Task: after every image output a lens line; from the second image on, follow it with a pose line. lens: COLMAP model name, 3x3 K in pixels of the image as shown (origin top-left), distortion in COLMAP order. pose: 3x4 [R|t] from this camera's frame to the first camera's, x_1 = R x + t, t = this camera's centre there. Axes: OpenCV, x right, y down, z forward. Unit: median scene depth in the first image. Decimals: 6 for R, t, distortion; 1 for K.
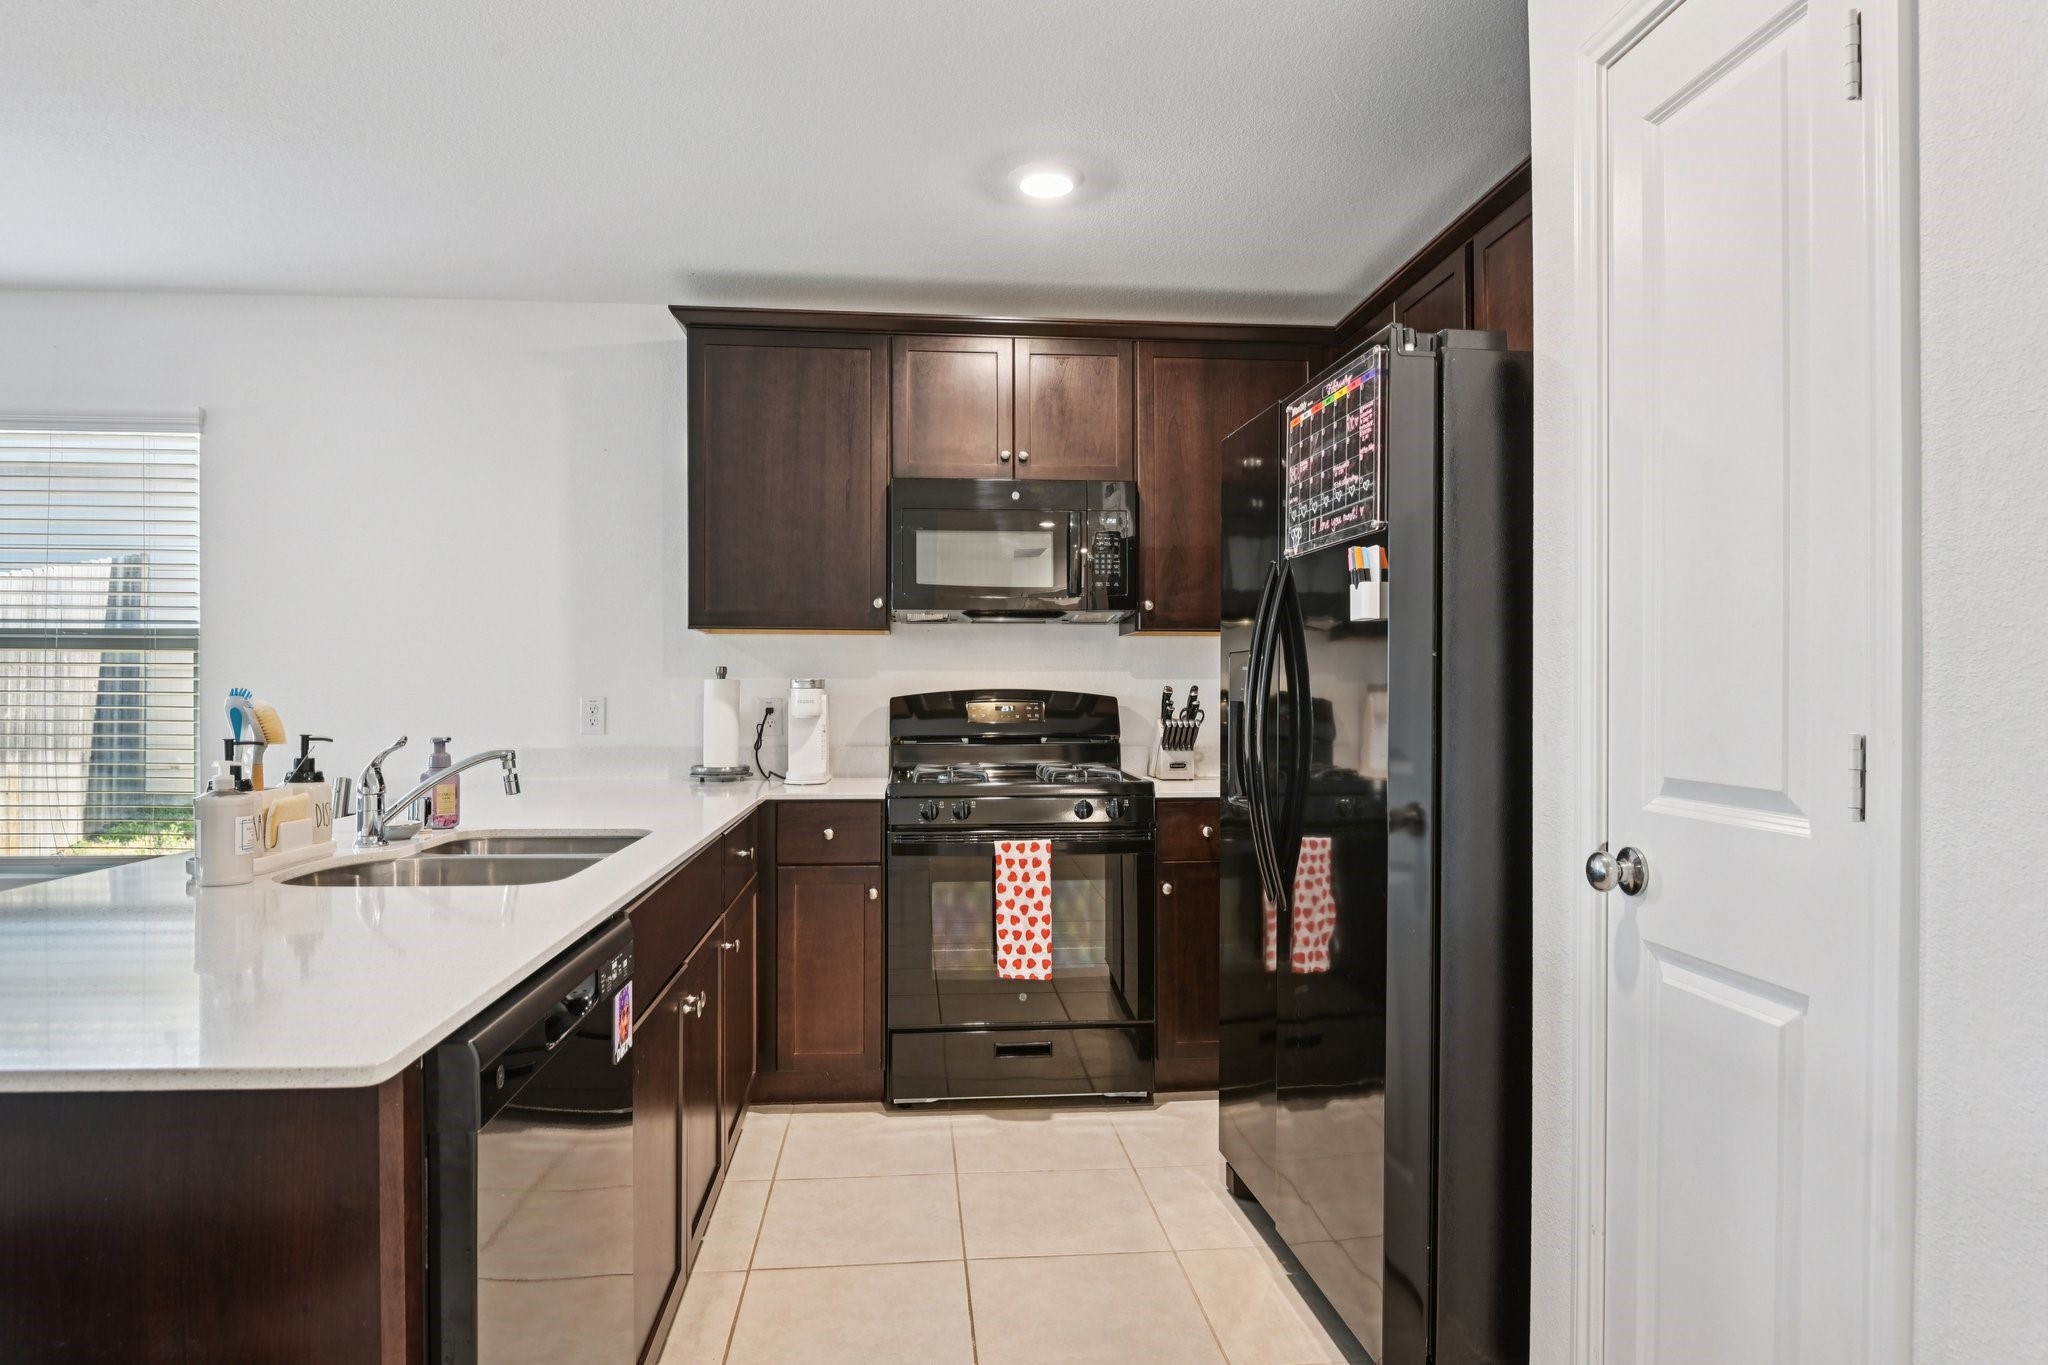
lens RADIAL K [[1142.9, 0, 1039.5], [0, 1142.9, 700.5], [0, 0, 1]] dist [-0.005879, -0.004884]
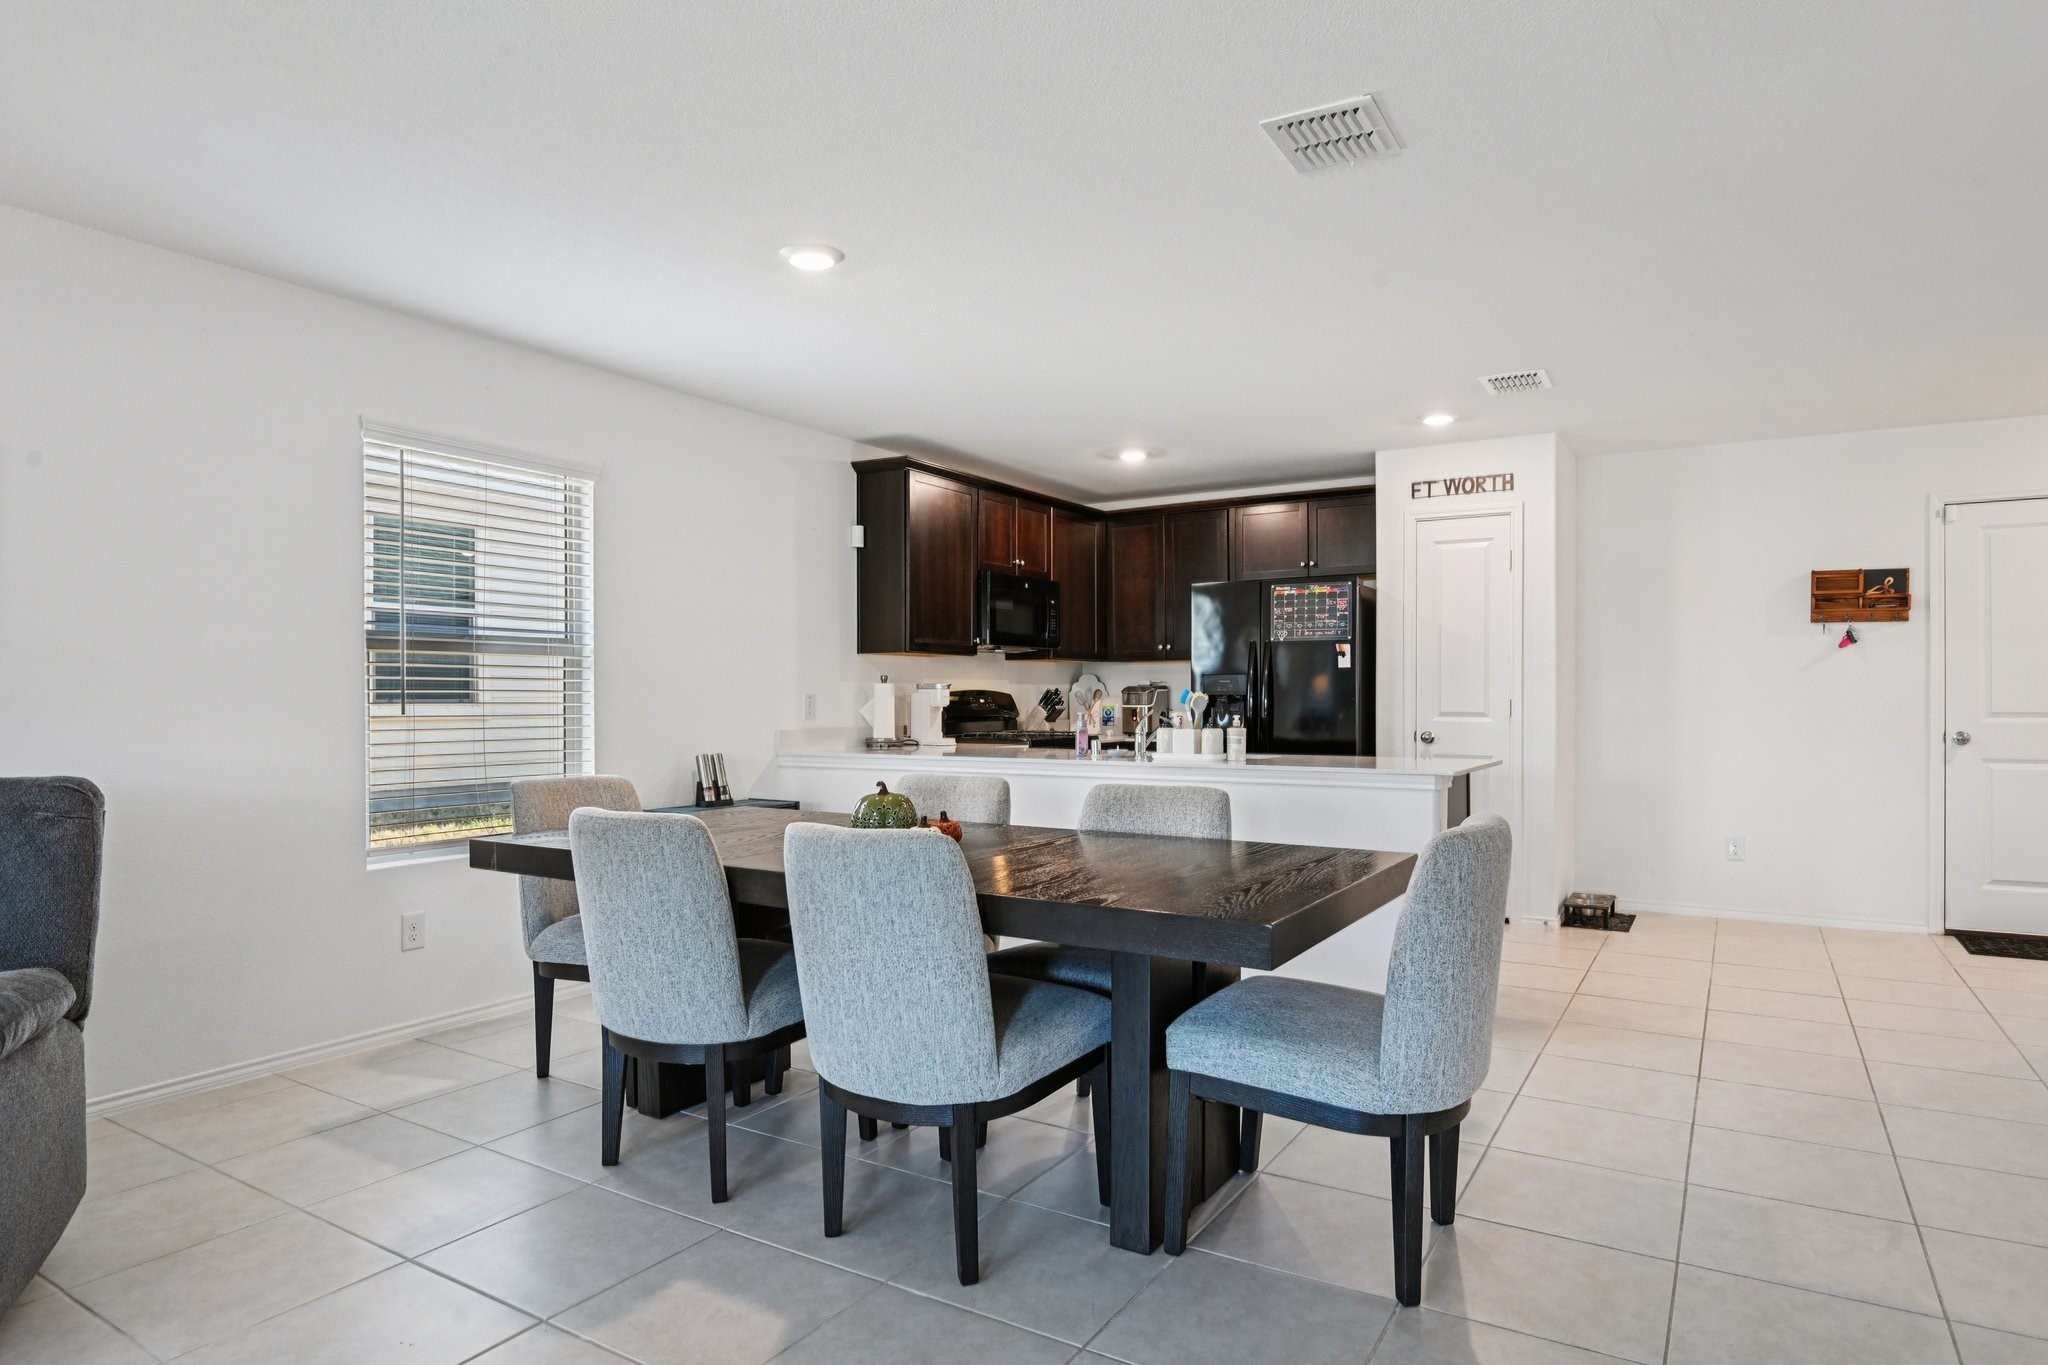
lens RADIAL K [[1142.9, 0, 1023.0], [0, 1142.9, 685.0], [0, 0, 1]] dist [-0.005879, -0.004884]
pose [[0.626507, 0.006048, 0.779392, -1.428947], [0.007626, 0.999874, -0.013889, 0.007444], [-0.779379, 0.014646, 0.626382, -0.145929]]
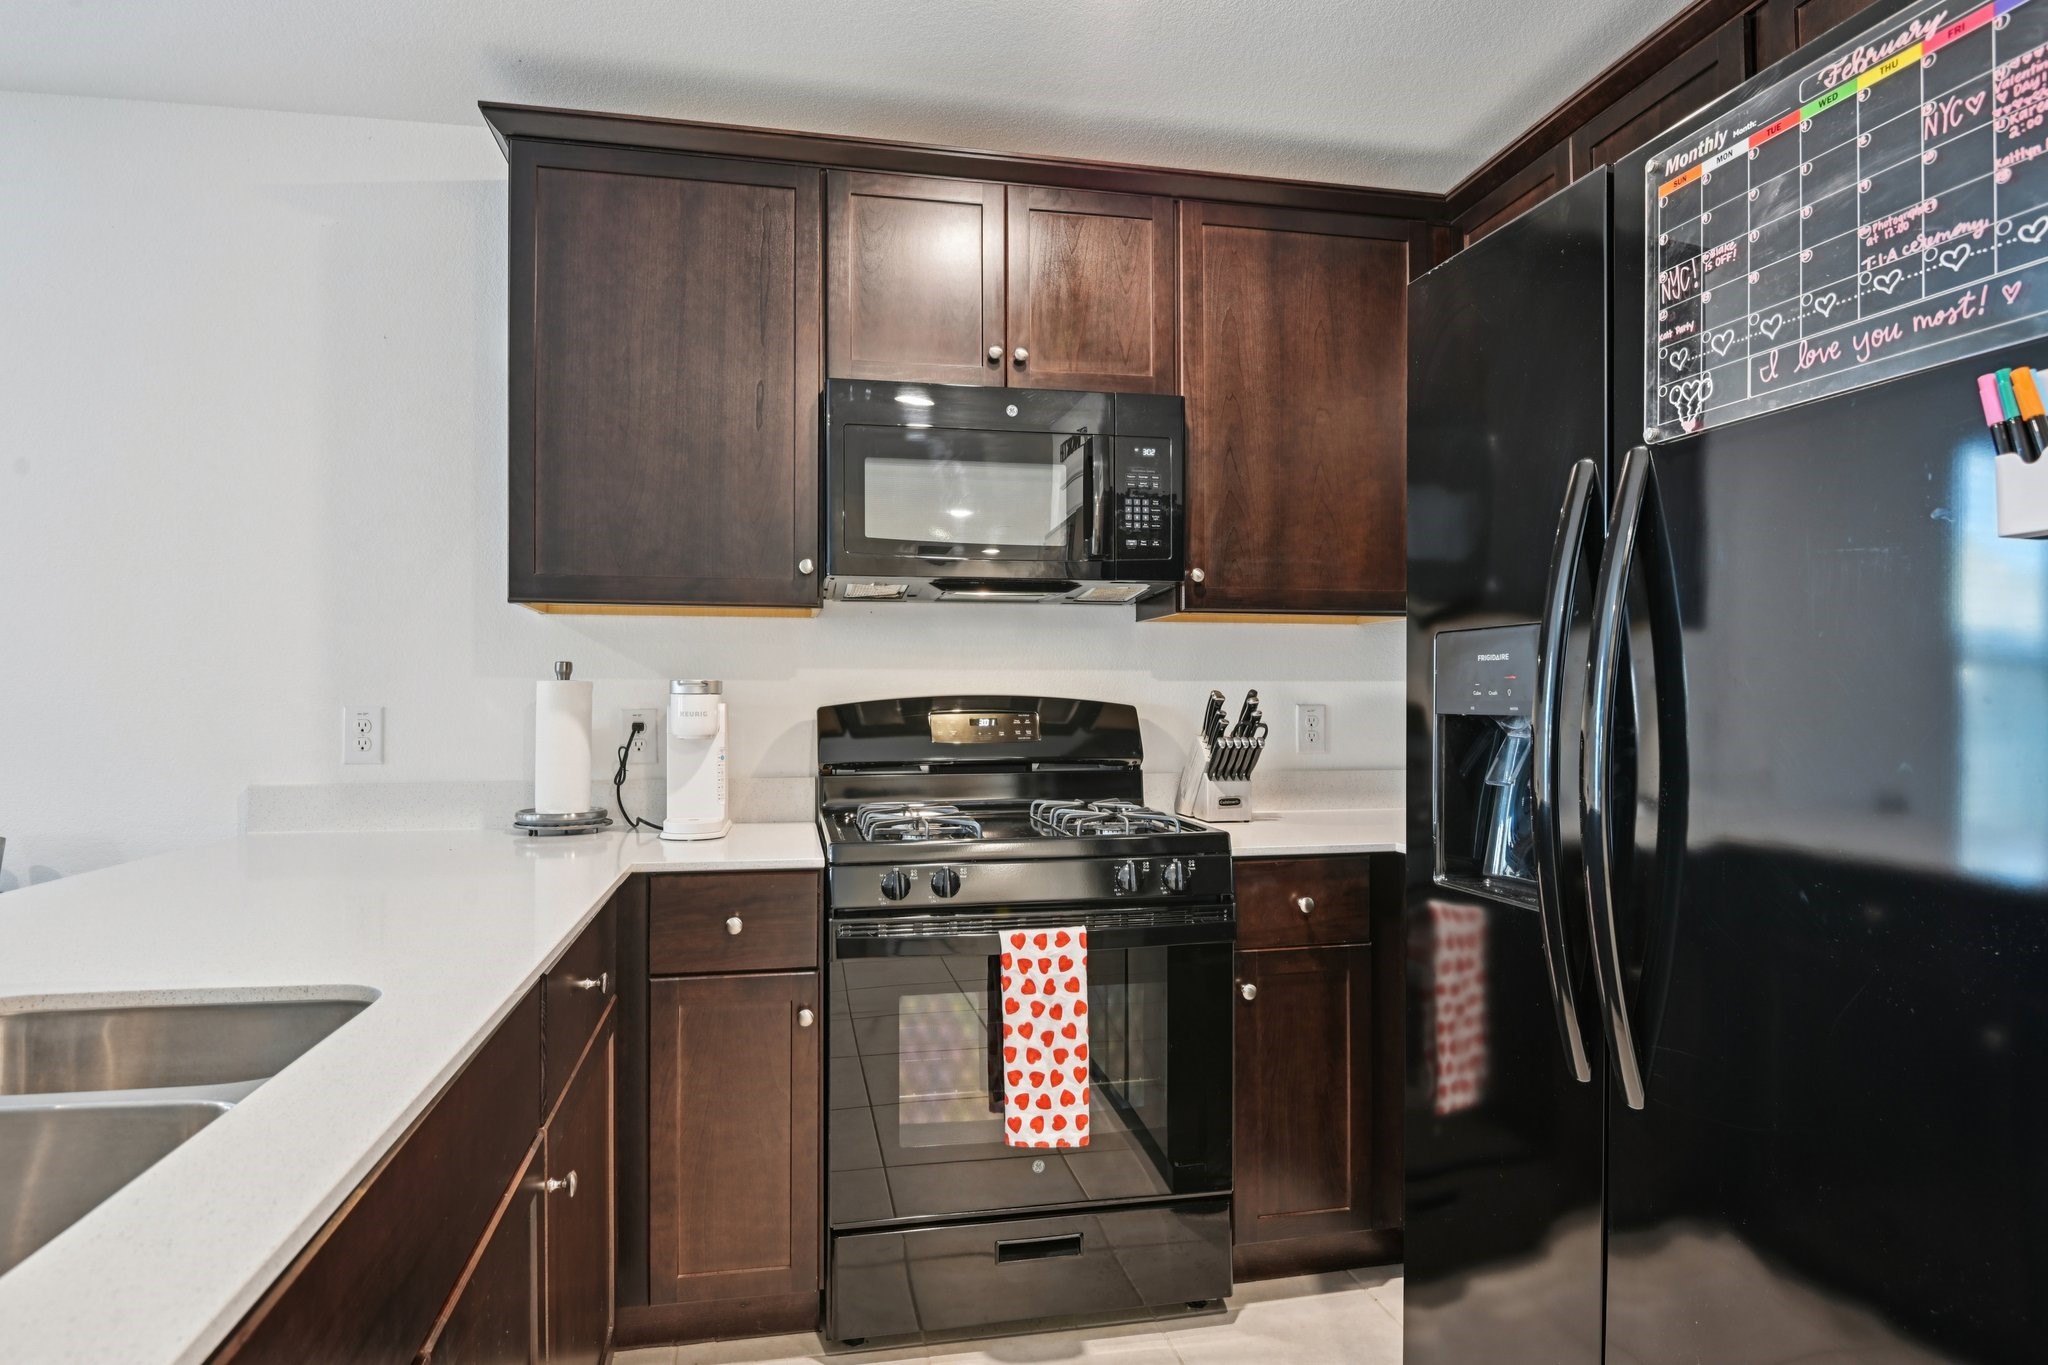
lens RADIAL K [[1142.9, 0, 1052.4], [0, 1142.9, 694.1], [0, 0, 1]] dist [-0.005879, -0.004884]
pose [[0.993508, -0.000944, 0.113762, -0.074716], [0.002235, 0.999934, -0.011228, -0.002680], [-0.113744, 0.011410, 0.993445, 0.322798]]
